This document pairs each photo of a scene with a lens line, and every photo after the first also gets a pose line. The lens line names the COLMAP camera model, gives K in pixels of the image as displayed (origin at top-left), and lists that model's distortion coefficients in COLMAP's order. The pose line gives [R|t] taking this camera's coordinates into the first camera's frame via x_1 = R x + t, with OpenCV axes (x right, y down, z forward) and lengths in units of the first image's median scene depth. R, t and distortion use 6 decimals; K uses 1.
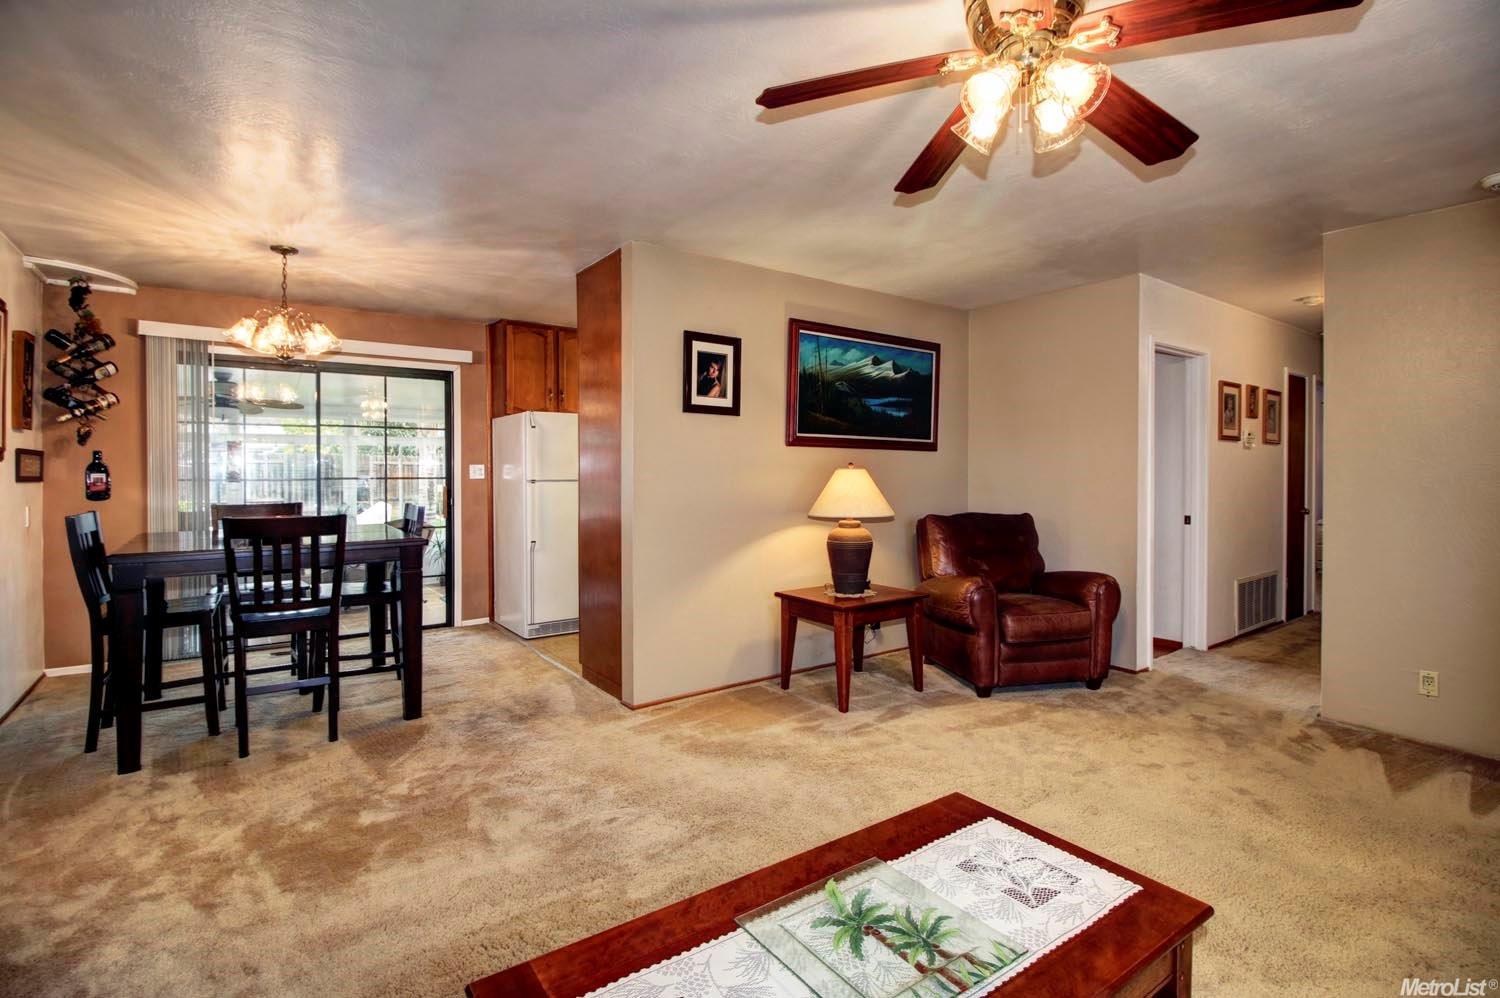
lens RADIAL K [[703.6, 0, 740.9], [0, 703.6, 479.0], [0, 0, 1]] dist [-0.000084, -0.007327]
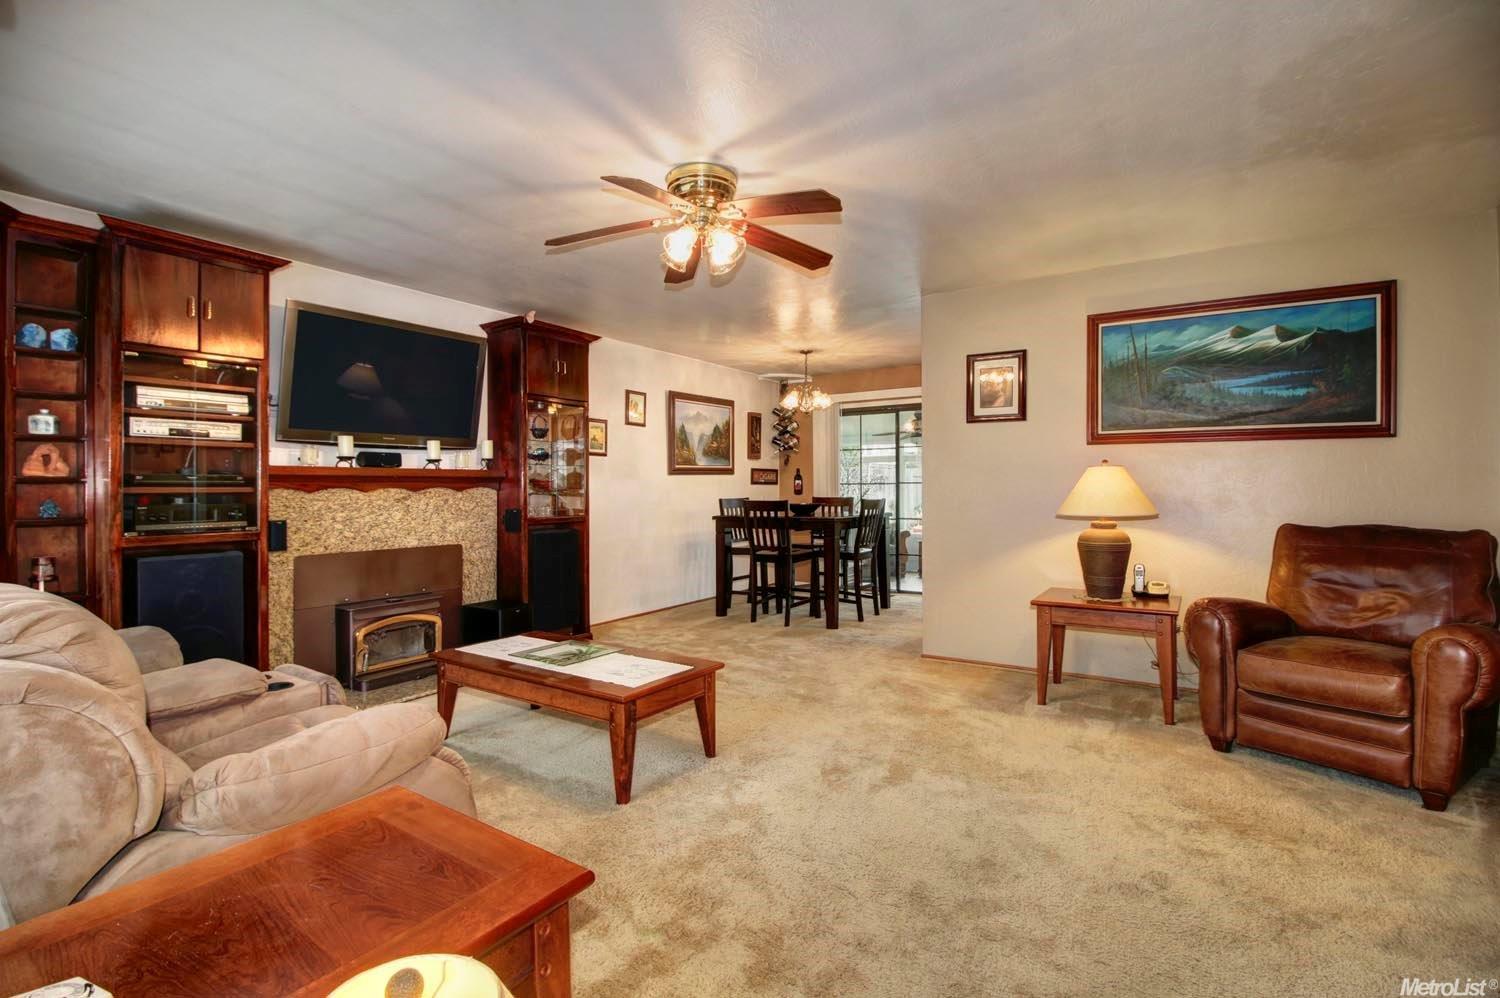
lens RADIAL K [[703.6, 0, 740.9], [0, 703.6, 479.0], [0, 0, 1]] dist [-0.000084, -0.007327]
pose [[0.350454, -0.012036, -0.936503, 0.802133], [-0.005466, 0.999874, -0.014896, 0.017748], [0.936564, 0.010339, 0.350344, 0.194909]]
